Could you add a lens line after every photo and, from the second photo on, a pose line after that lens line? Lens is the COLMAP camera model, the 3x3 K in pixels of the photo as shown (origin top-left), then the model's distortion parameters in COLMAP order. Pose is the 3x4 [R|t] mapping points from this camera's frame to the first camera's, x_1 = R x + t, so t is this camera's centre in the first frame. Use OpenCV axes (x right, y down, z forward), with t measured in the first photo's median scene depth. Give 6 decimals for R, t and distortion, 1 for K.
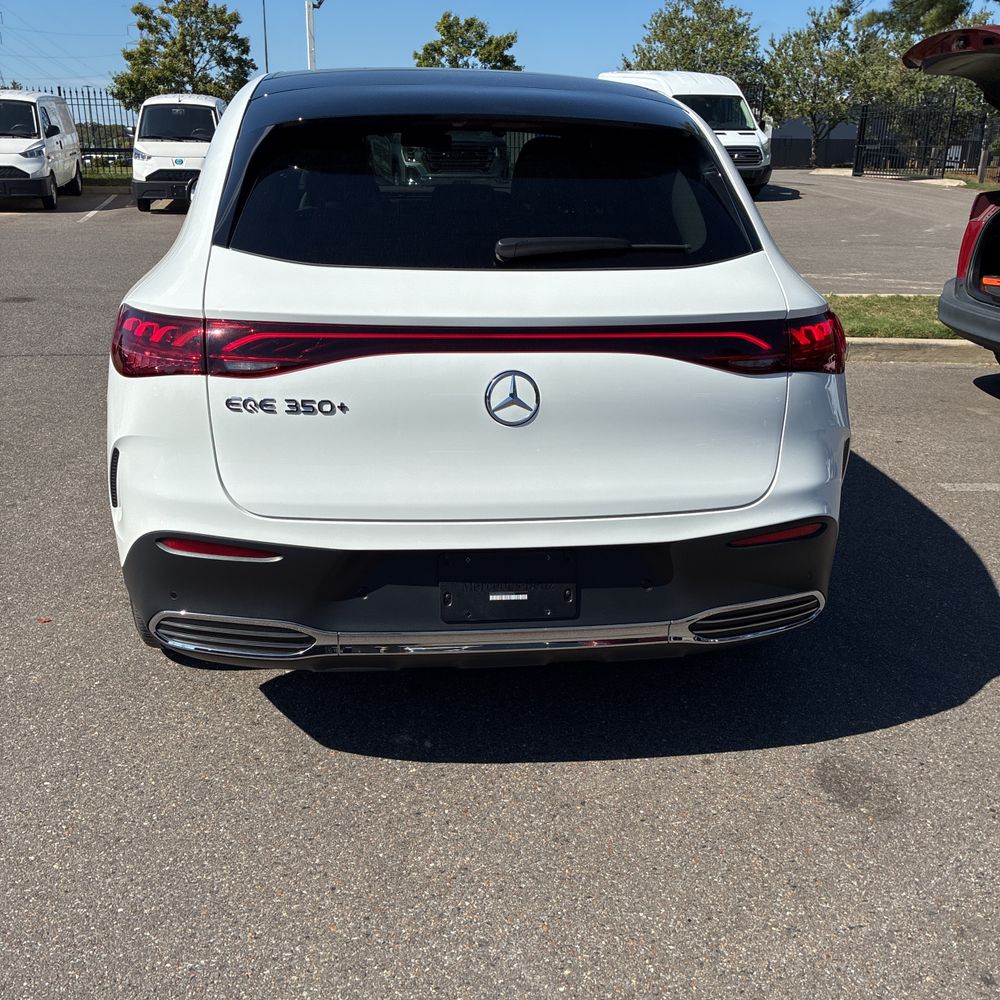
lens RADIAL K [[1023.6, 0, 500.0], [0, 1023.6, 500.0], [0, 0, 1]] dist [0.037054, -0.022483]
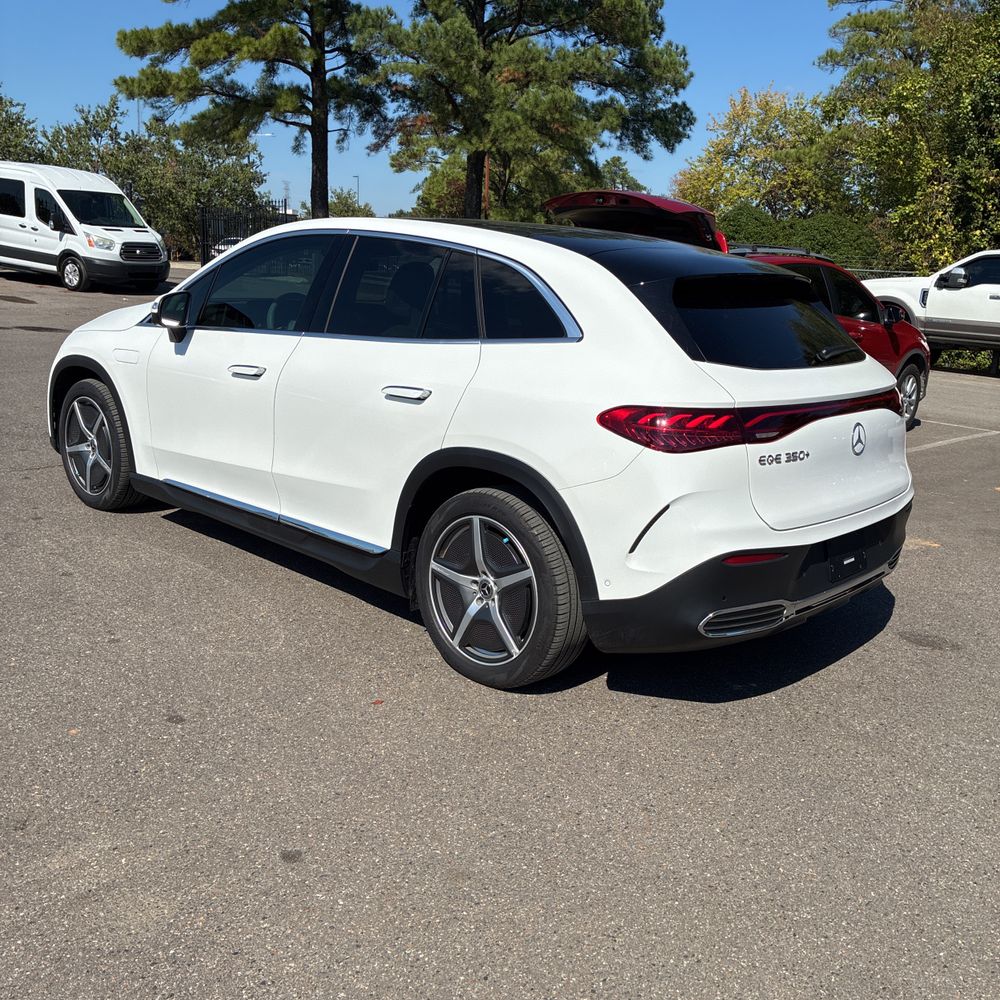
lens RADIAL K [[1023.6, 0, 500.0], [0, 1023.6, 500.0], [0, 0, 1]] dist [0.037054, -0.022483]
pose [[0.762259, -0.134520, 0.633139, -0.255669], [0.183746, 0.982896, -0.012388, -0.014649], [-0.620644, 0.125779, 0.773939, 0.010065]]
